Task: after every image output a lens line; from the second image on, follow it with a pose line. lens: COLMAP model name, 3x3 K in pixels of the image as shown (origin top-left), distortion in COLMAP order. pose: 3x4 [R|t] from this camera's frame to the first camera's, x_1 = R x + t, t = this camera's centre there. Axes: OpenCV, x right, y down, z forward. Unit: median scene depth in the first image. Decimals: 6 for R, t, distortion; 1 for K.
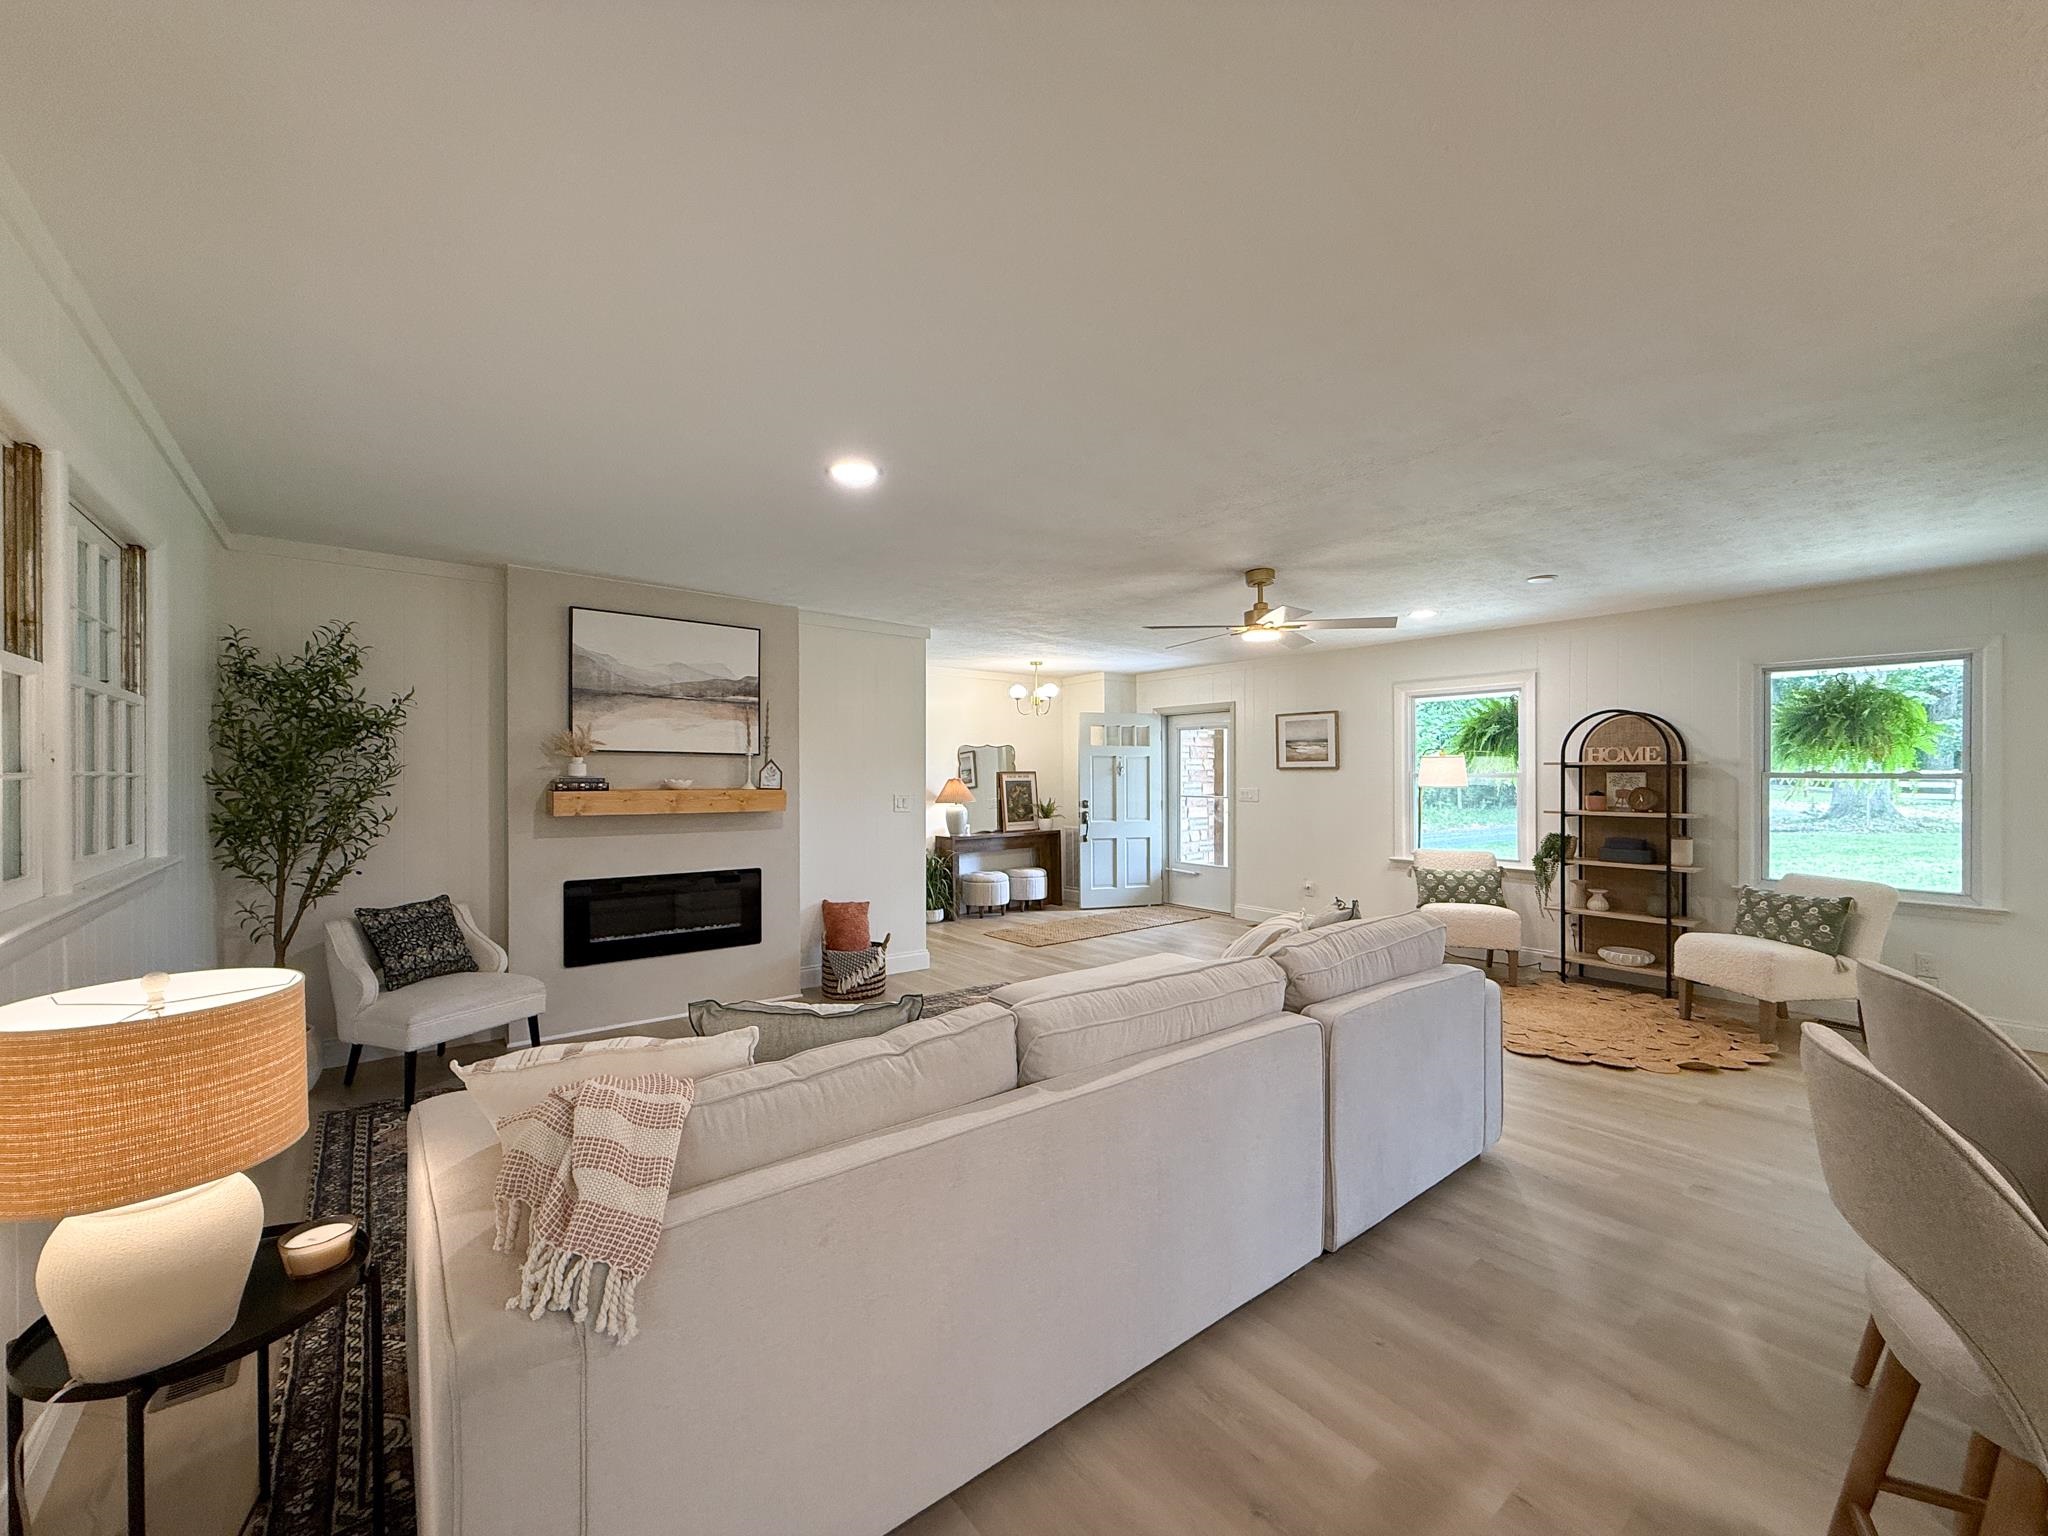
lens RADIAL K [[823.0, 0, 1034.5], [0, 823.0, 771.1], [0, 0, 1]] dist [-0.000984, -0.000070]
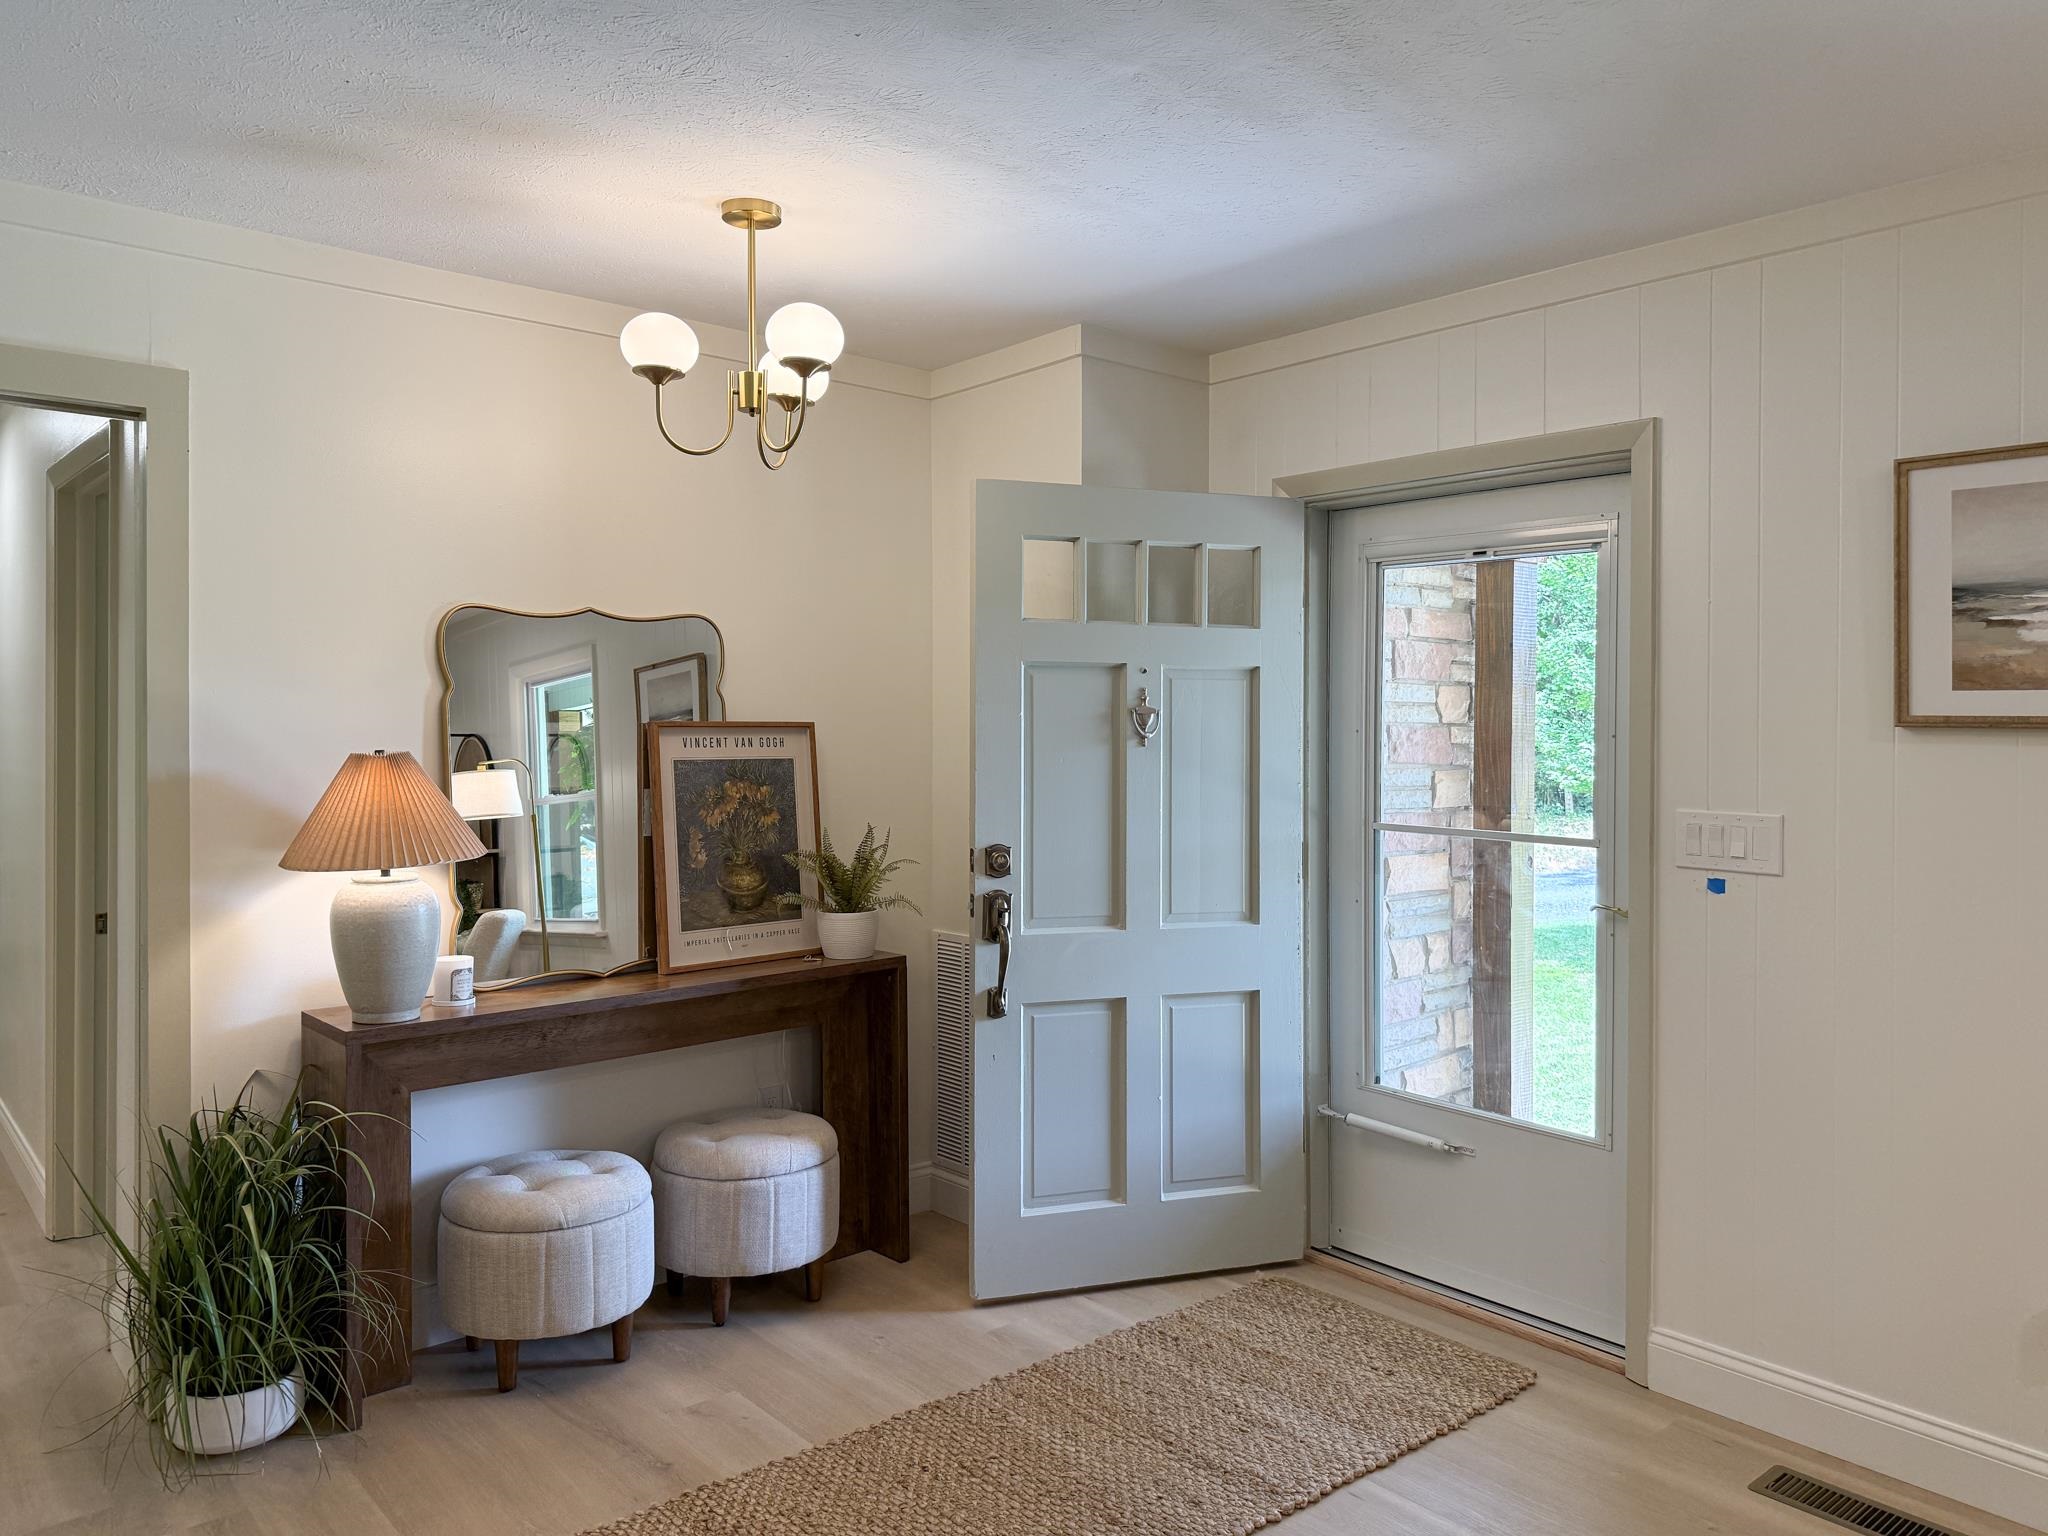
lens RADIAL K [[1417.1, 0, 1028.1], [0, 1417.1, 734.0], [0, 0, 1]] dist [0.073757, -0.079434]
pose [[0.999656, 0.009187, 0.024551, 0.059619], [-0.009421, 0.999911, 0.009412, -0.001132], [-0.024463, -0.009640, 0.999654, 0.574477]]
